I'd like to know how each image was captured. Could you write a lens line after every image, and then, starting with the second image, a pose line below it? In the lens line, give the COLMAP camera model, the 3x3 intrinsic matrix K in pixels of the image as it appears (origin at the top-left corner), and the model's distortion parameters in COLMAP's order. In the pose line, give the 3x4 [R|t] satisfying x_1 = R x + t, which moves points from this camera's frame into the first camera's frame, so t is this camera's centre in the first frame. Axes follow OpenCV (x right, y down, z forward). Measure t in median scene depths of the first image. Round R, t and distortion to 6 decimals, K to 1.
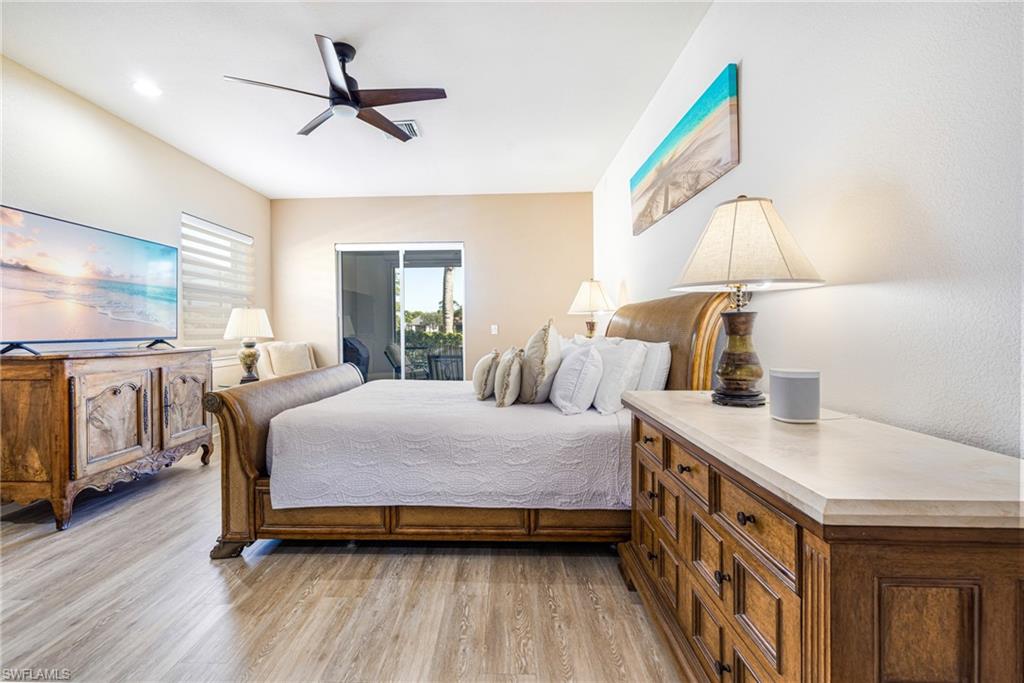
lens RADIAL K [[459.9, 0, 509.0], [0, 459.9, 334.6], [0, 0, 1]] dist [0.005587, -0.000027]
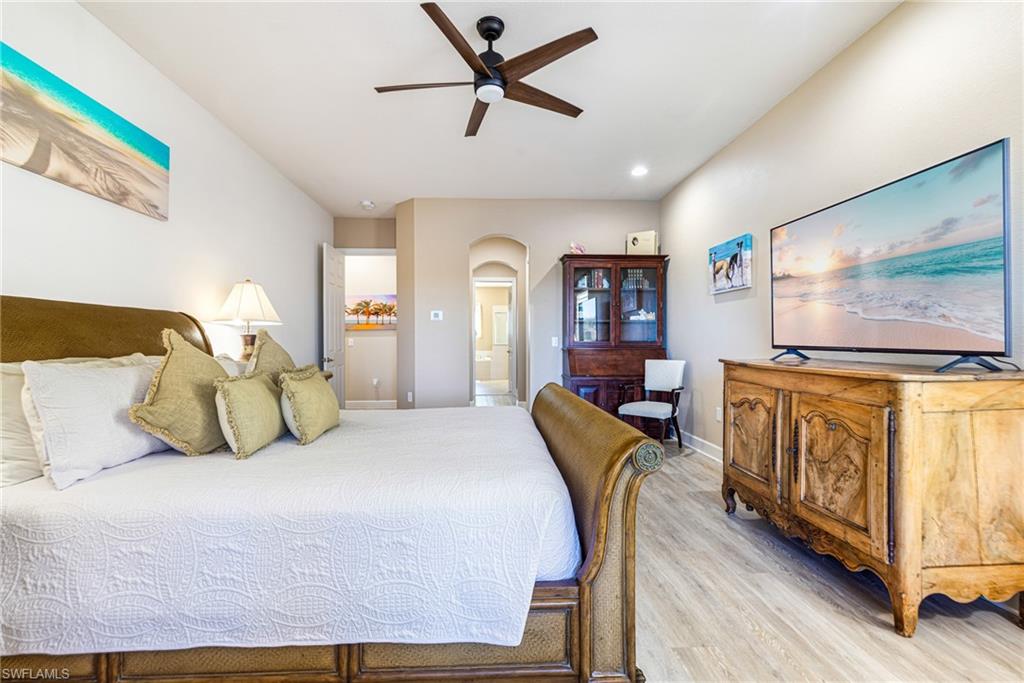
lens RADIAL K [[459.9, 0, 510.2], [0, 459.9, 338.9], [0, 0, 1]] dist [0.005587, -0.000027]
pose [[-0.997424, 0.018871, -0.069207, -0.304233], [0.017858, 0.999725, 0.015217, -0.026427], [0.069475, 0.013942, -0.997486, 1.748986]]
